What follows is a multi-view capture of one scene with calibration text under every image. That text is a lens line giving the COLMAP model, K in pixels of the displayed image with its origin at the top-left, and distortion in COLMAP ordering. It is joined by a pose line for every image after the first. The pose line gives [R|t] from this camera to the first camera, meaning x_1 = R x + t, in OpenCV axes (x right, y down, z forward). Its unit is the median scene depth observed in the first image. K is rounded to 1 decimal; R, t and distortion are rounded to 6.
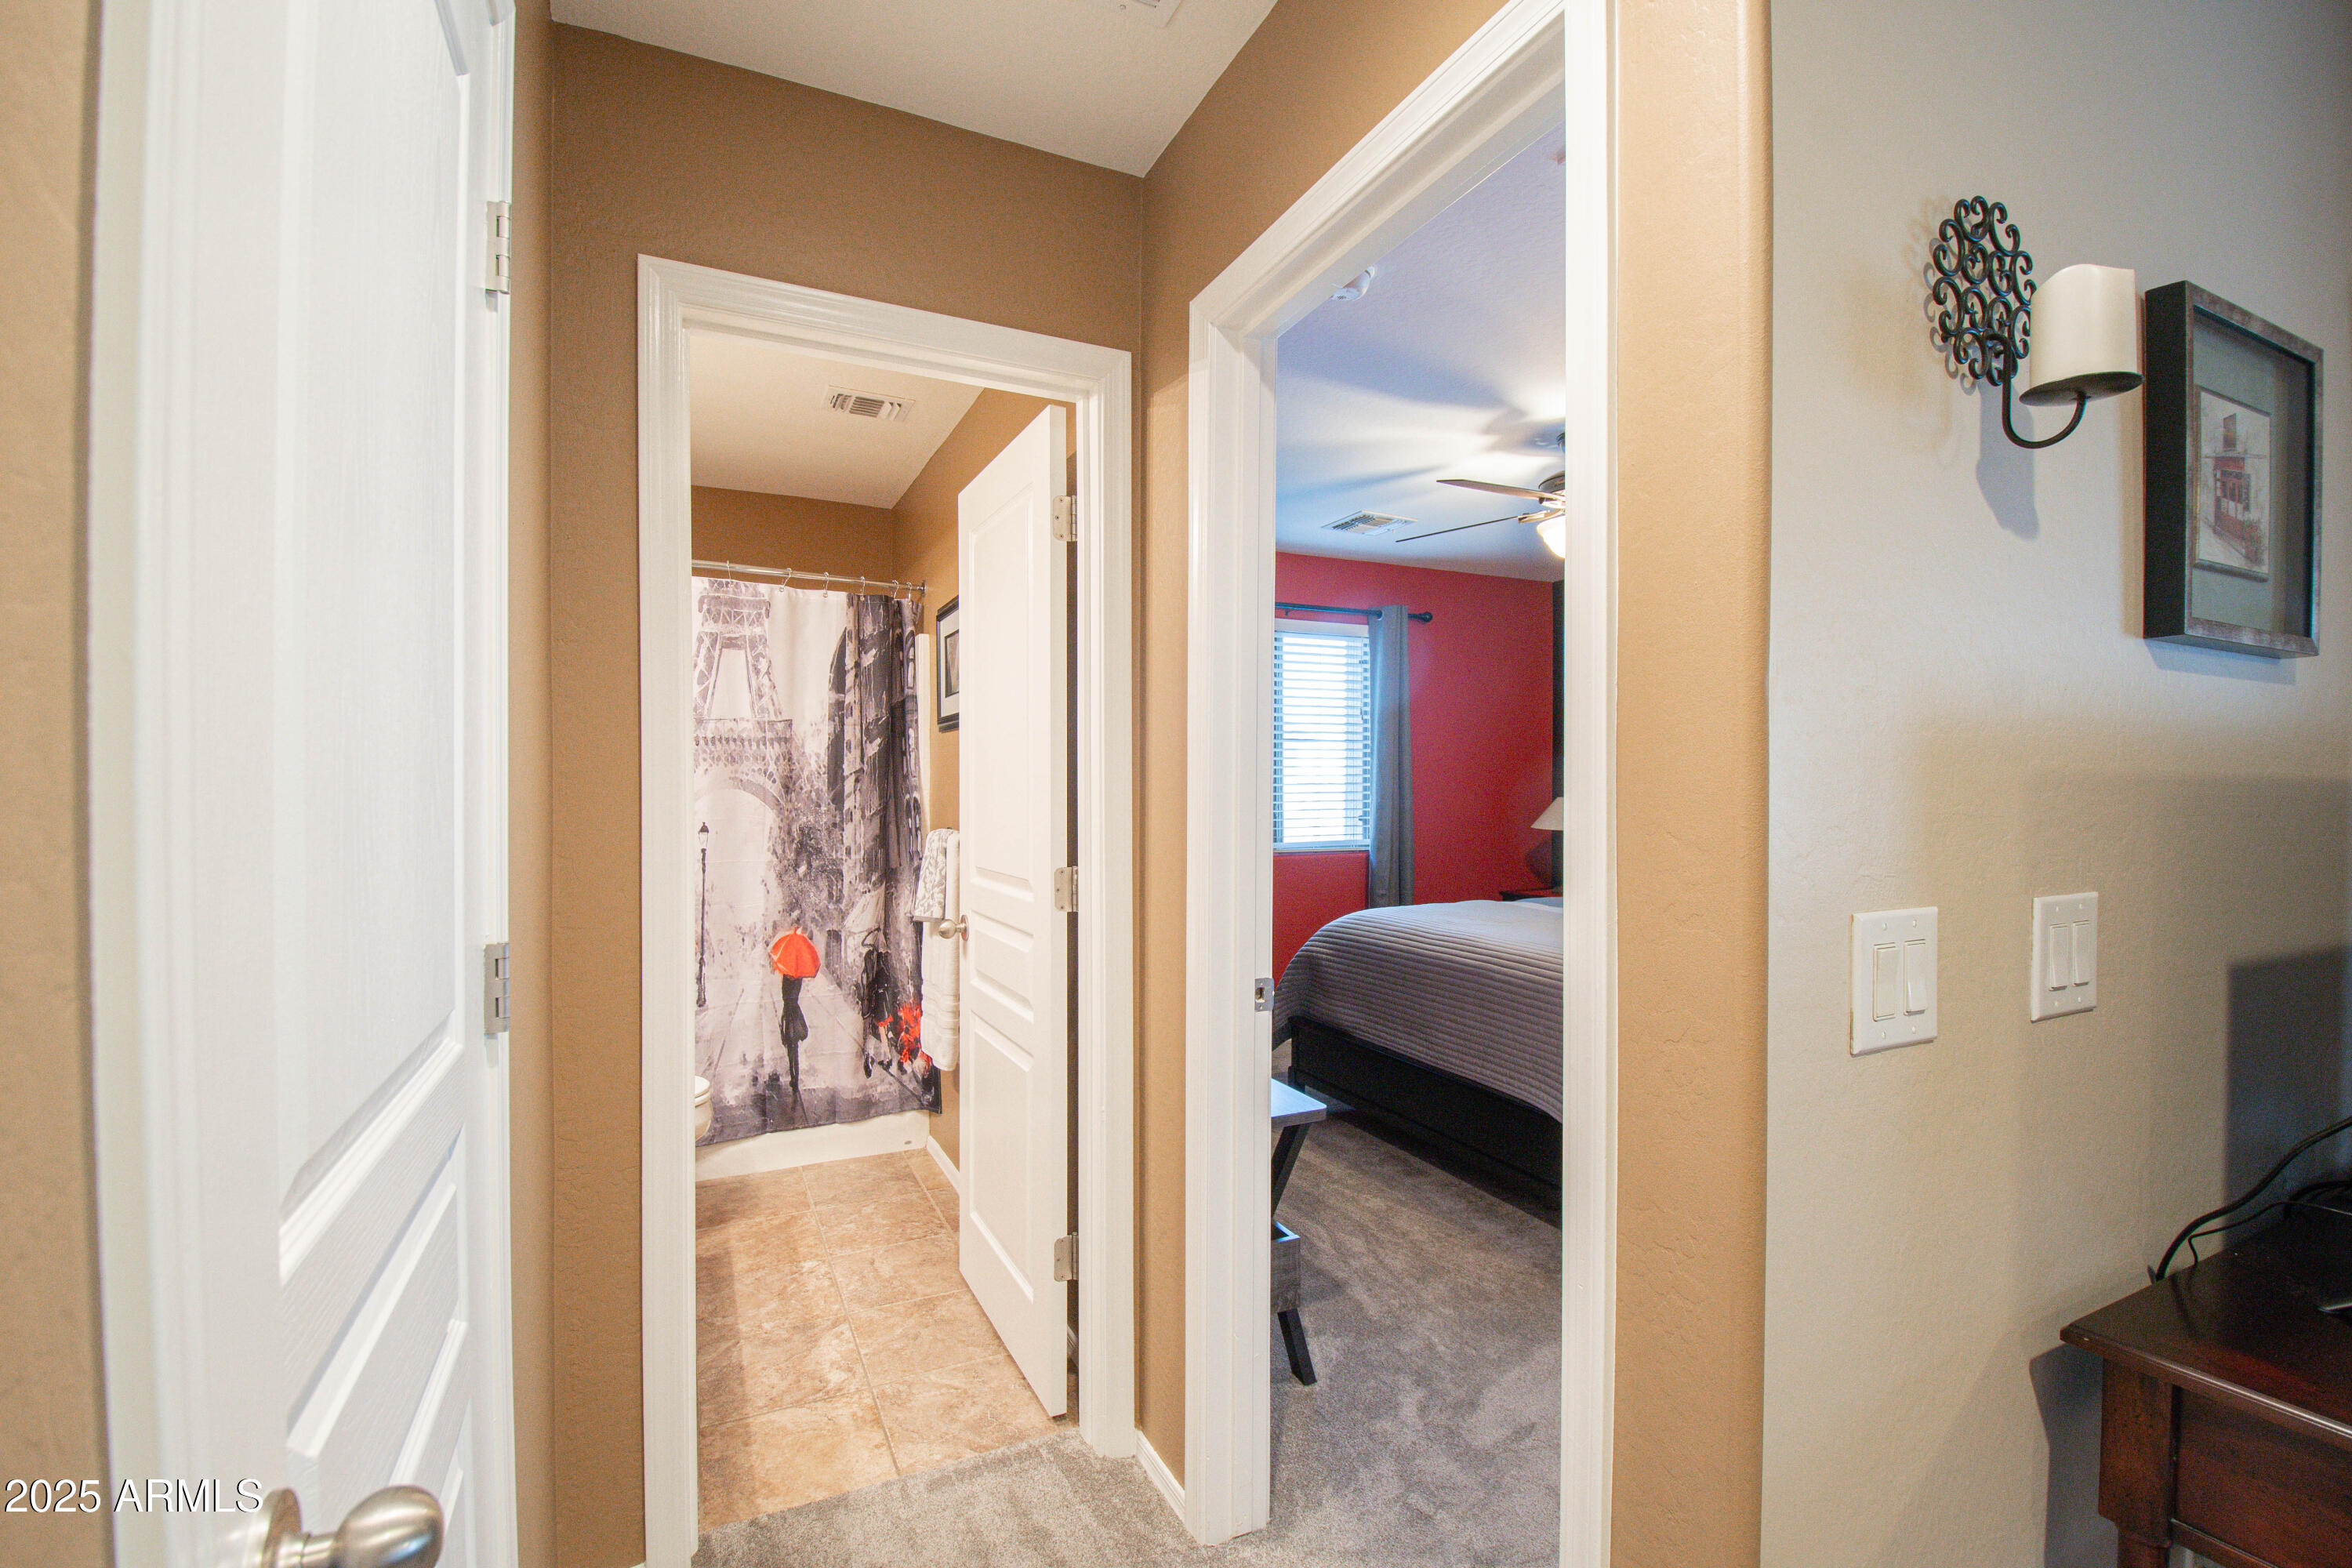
lens RADIAL K [[1031.8, 0, 1173.8], [0, 1031.8, 803.5], [0, 0, 1]] dist [-0.016157, -0.003002]
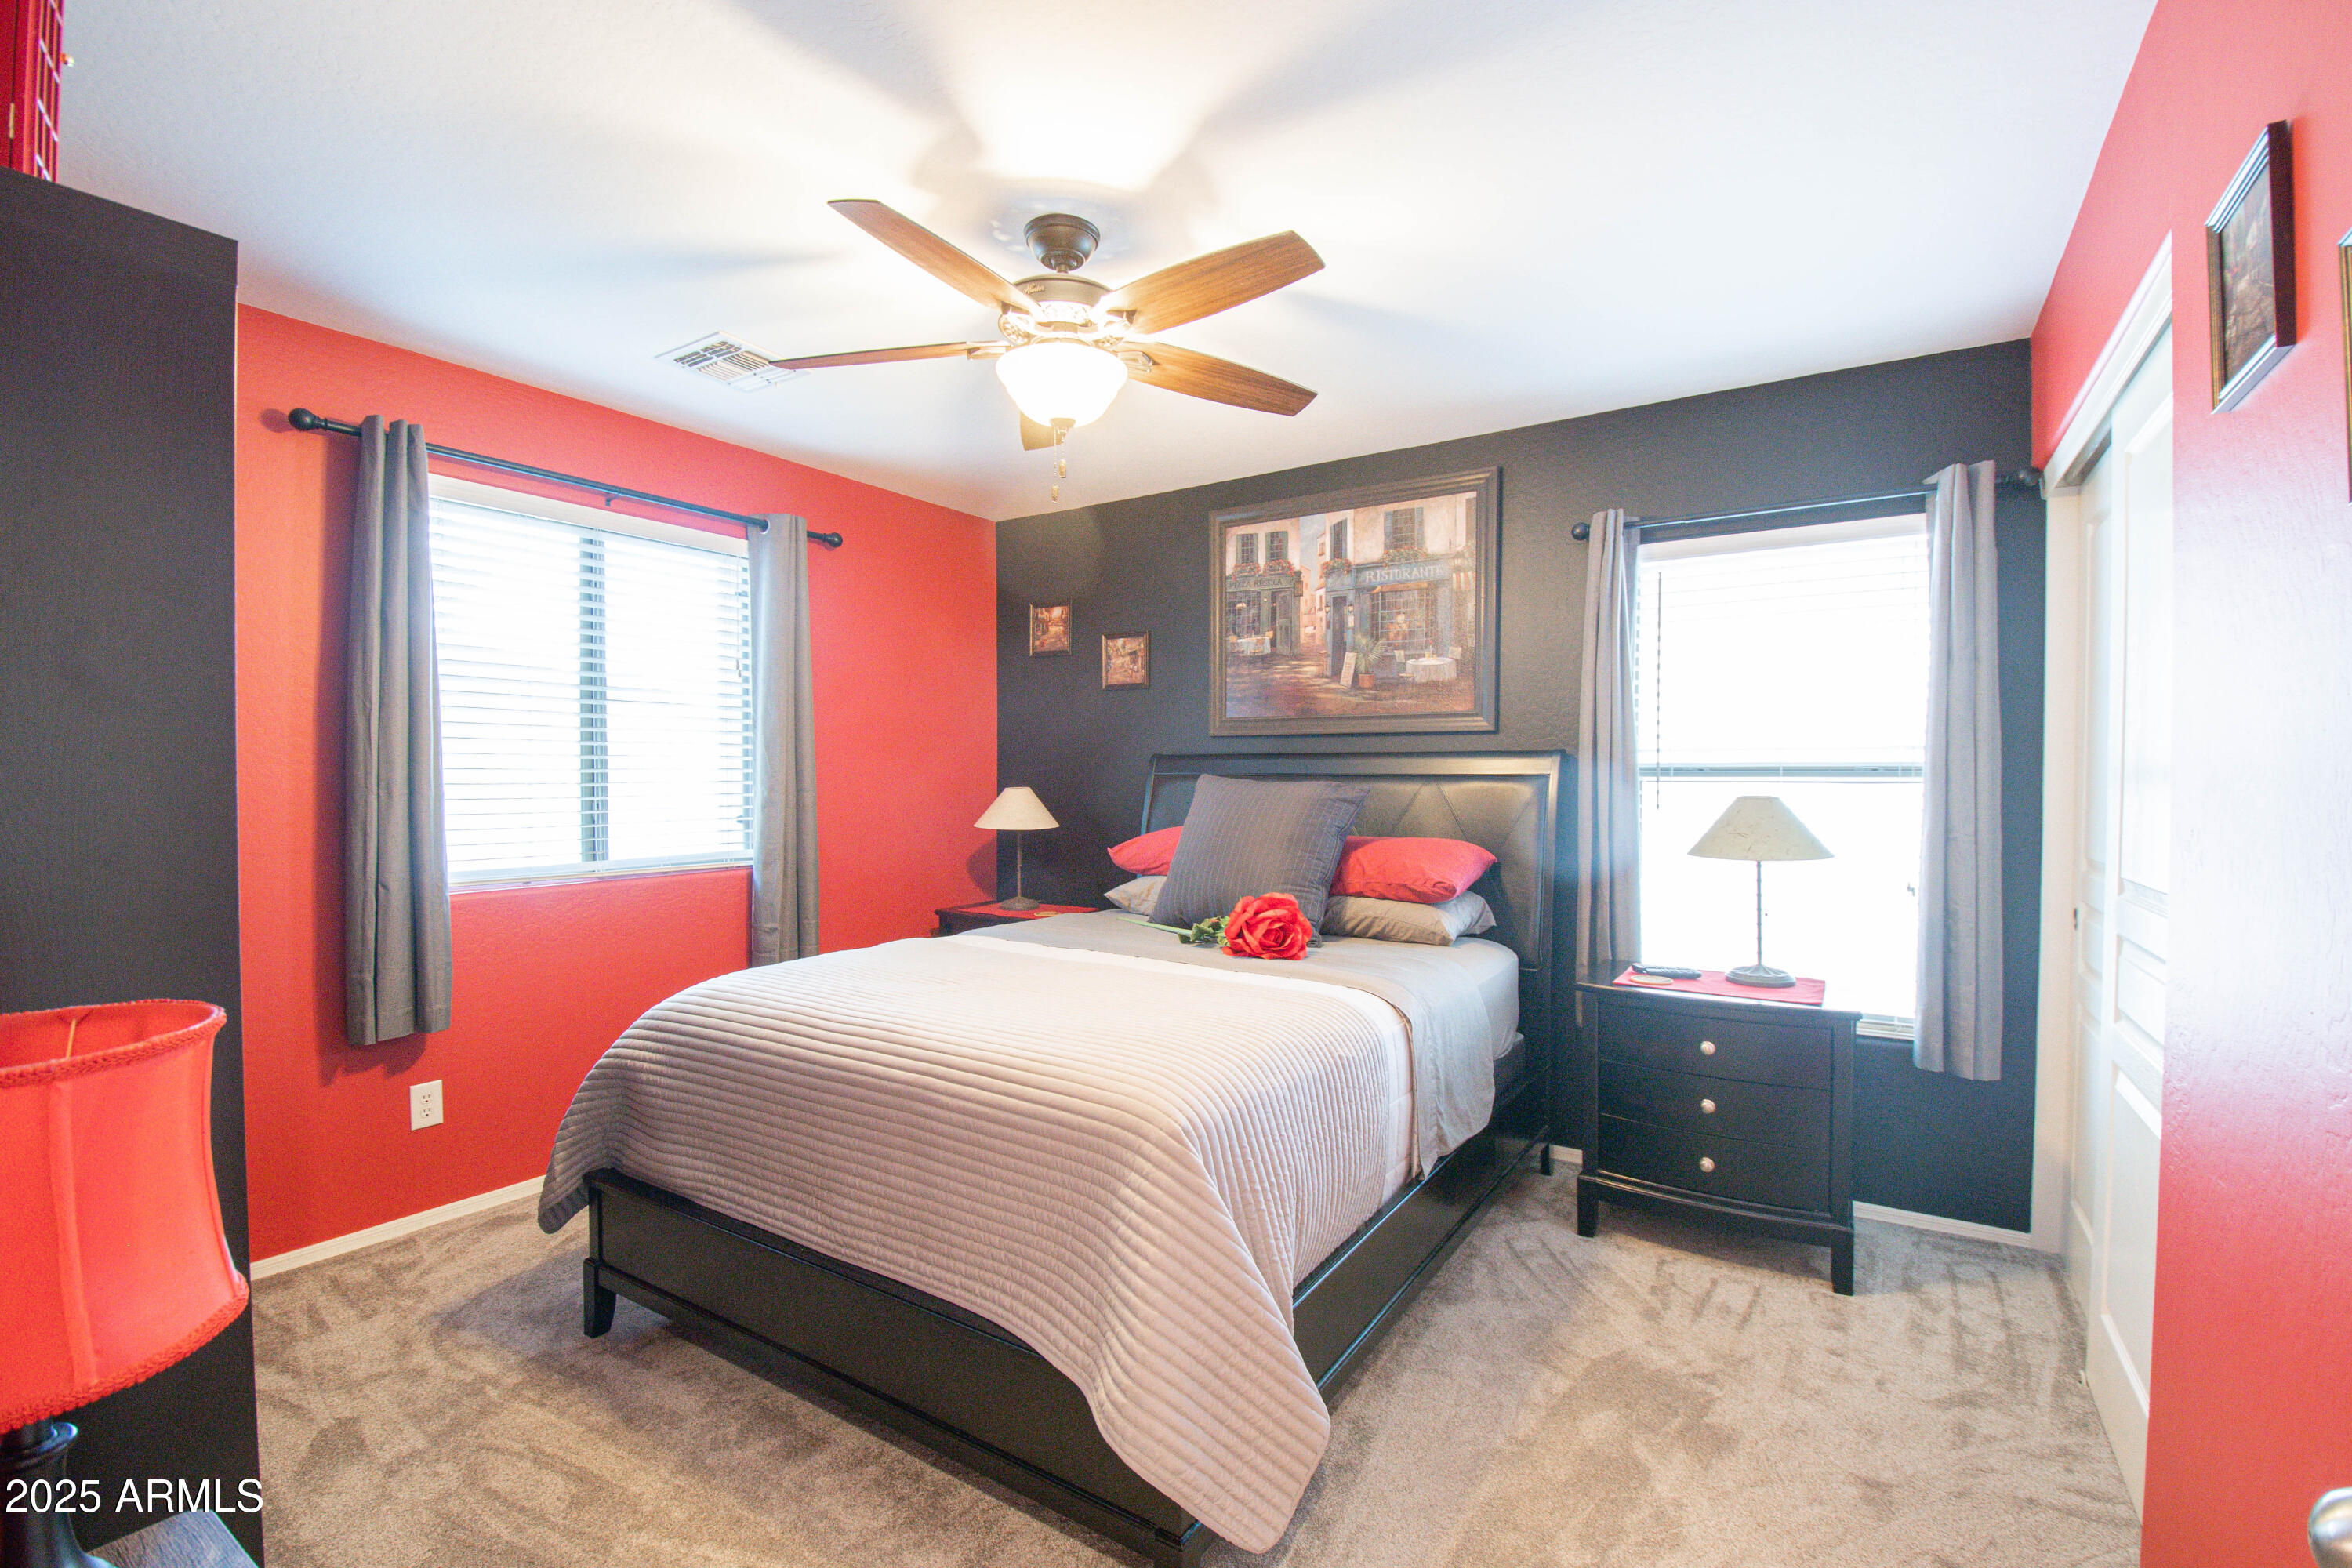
lens RADIAL K [[1031.8, 0, 1174.0], [0, 1031.8, 788.9], [0, 0, 1]] dist [-0.016157, -0.003002]
pose [[0.858228, -0.006326, 0.513229, 0.079895], [0.007151, 0.999974, 0.000367, -0.004633], [-0.513219, 0.003355, 0.858251, 0.264765]]
